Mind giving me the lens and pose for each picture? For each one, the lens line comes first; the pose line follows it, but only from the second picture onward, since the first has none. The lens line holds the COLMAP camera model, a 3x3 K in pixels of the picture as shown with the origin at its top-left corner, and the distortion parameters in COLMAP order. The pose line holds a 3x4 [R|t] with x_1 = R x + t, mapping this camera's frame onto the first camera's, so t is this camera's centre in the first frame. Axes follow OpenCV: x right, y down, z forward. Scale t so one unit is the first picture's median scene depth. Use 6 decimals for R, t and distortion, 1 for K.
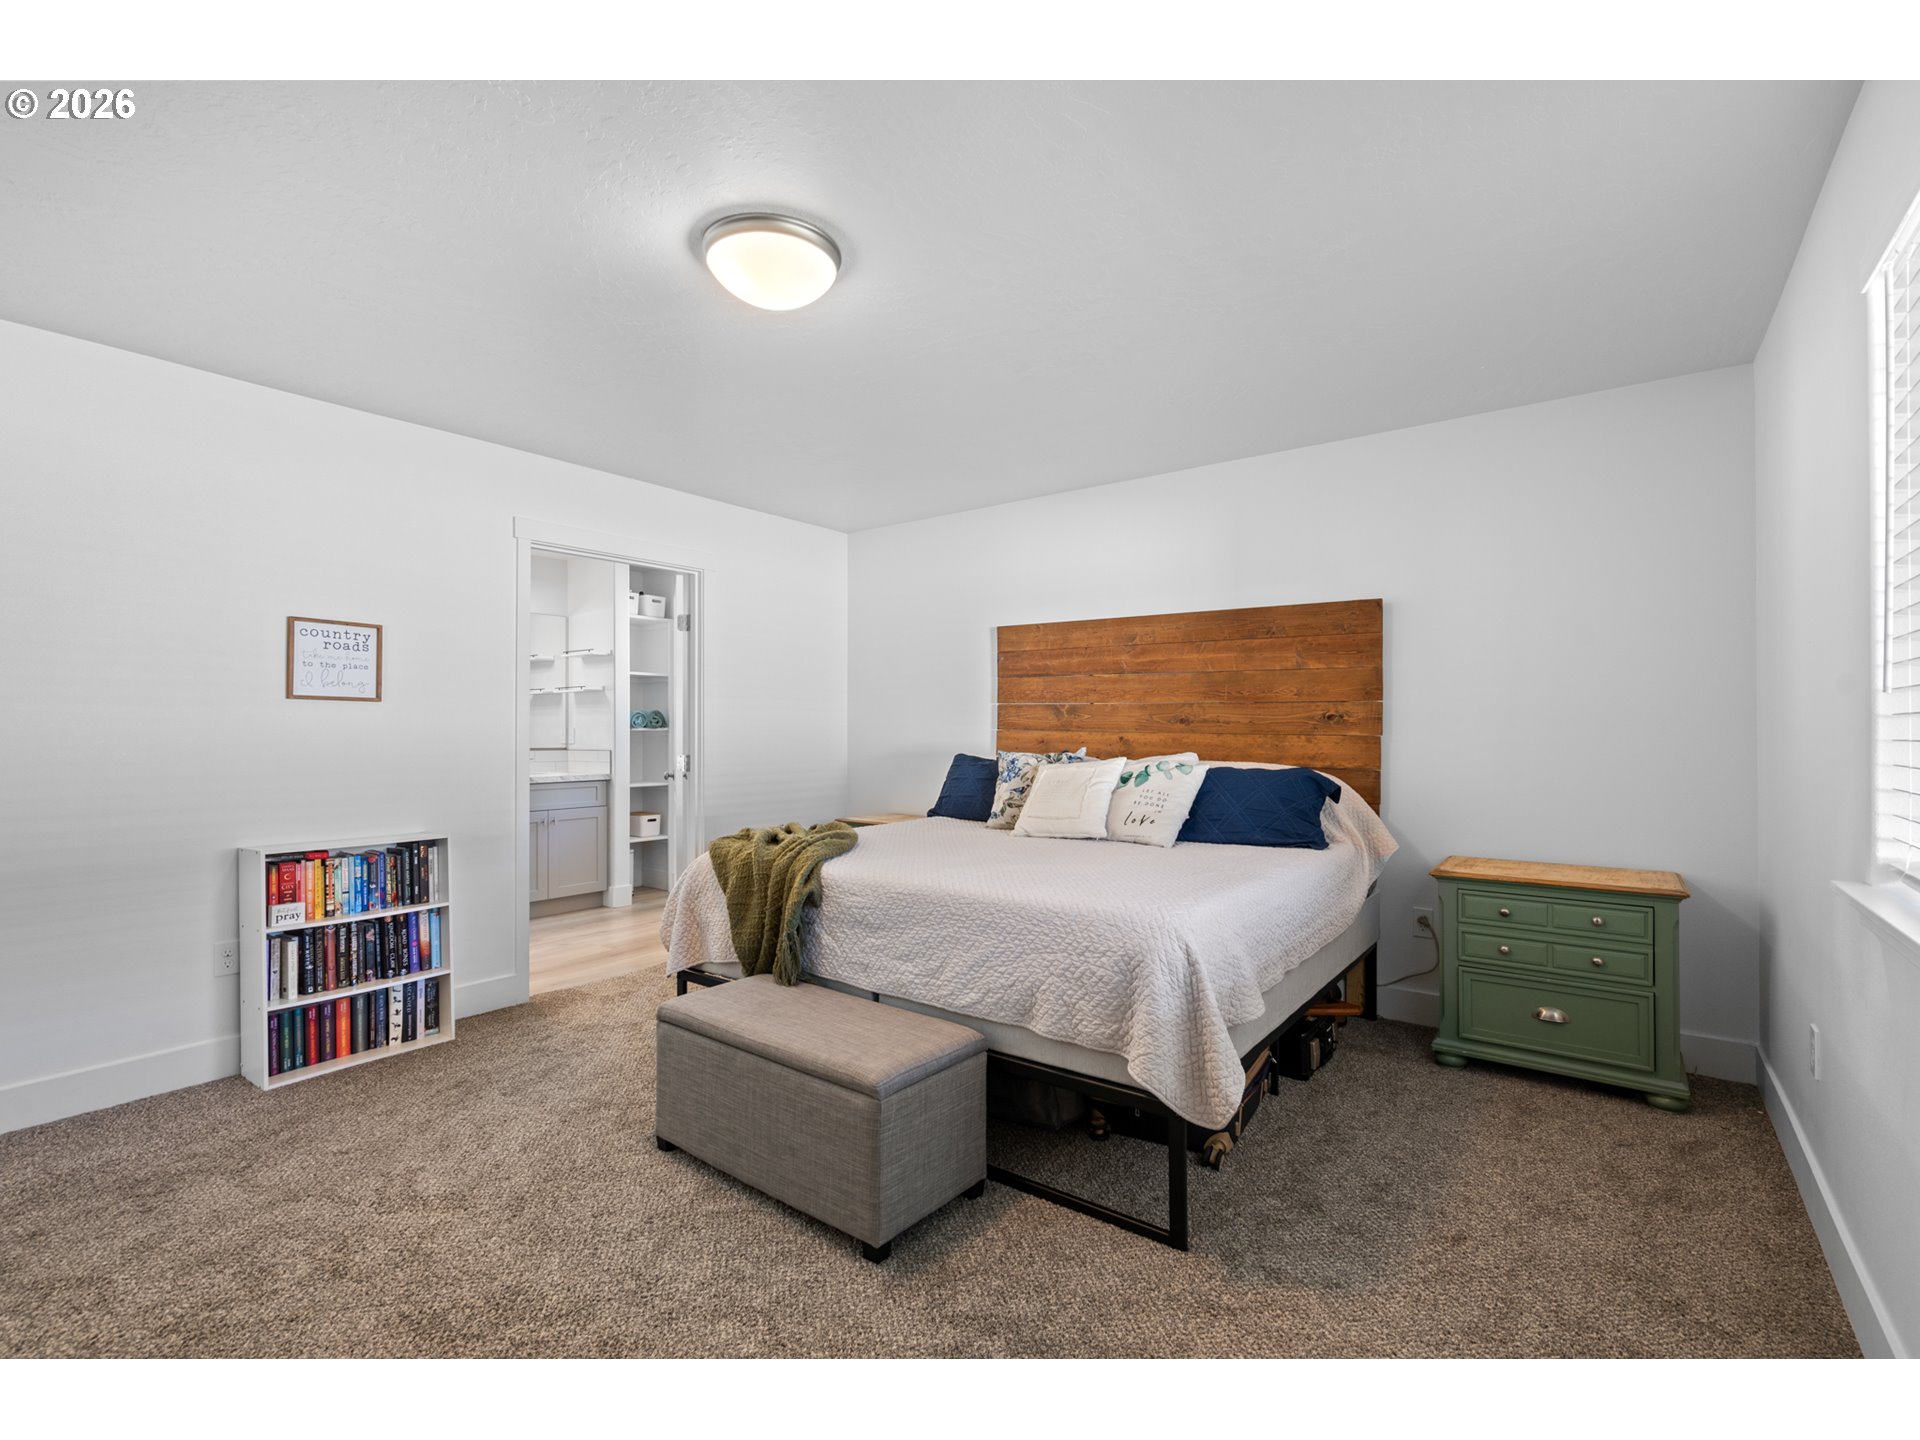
lens RADIAL K [[878.0, 0, 949.5], [0, 878.0, 722.0], [0, 0, 1]] dist [-0.001168, 0.000117]
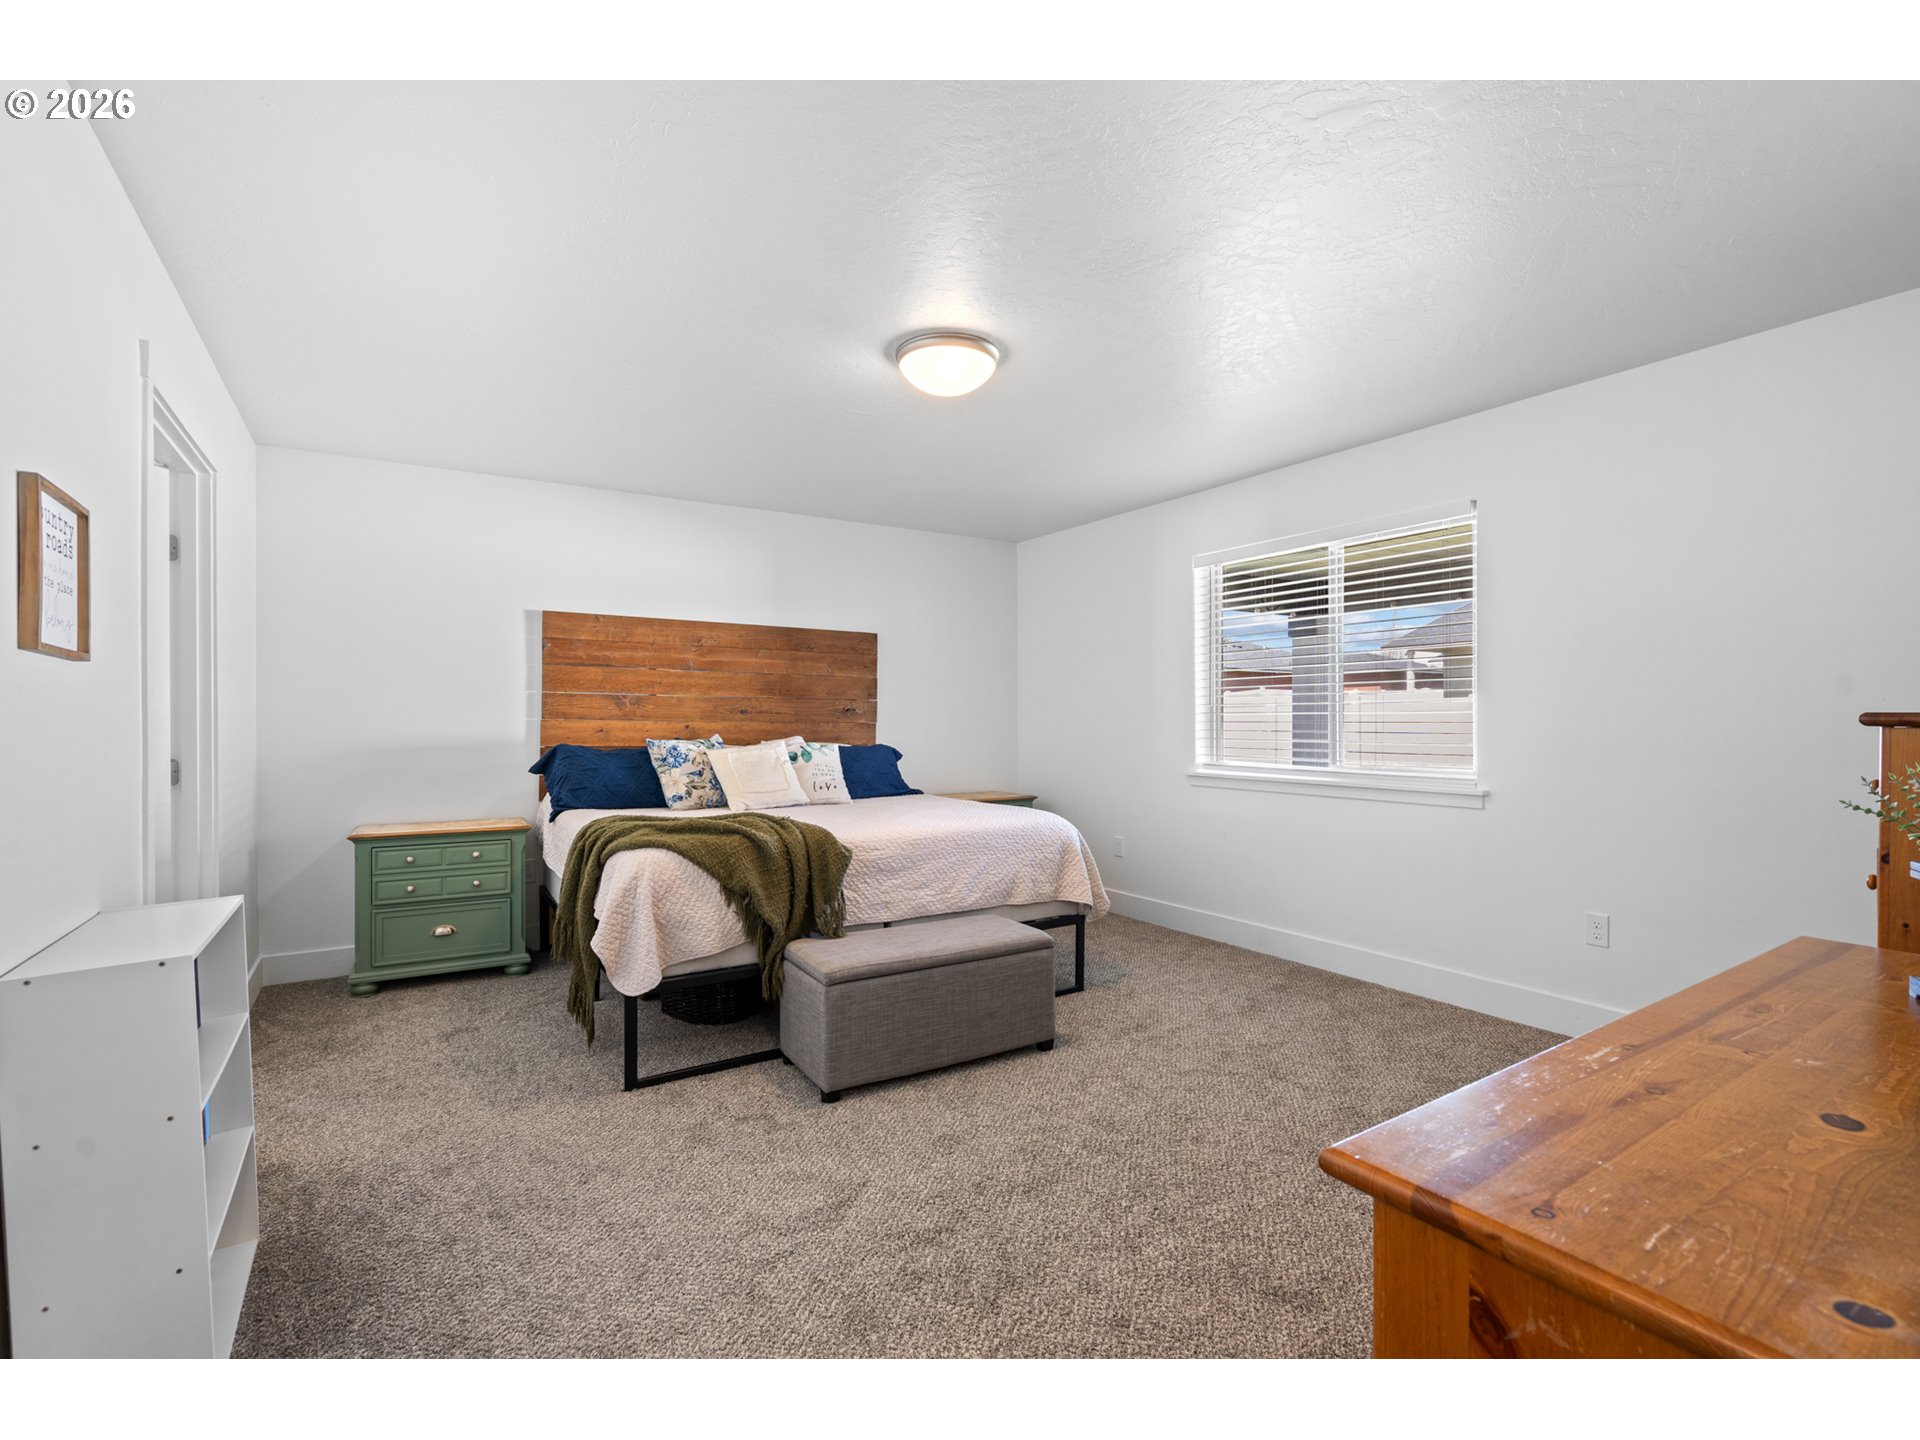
lens RADIAL K [[878.0, 0, 949.5], [0, 878.0, 722.0], [0, 0, 1]] dist [-0.001168, 0.000117]
pose [[0.349686, -0.002411, 0.936864, -0.805841], [-0.006446, 0.999967, 0.004979, 0.005273], [-0.936845, -0.007780, 0.349659, 0.302376]]
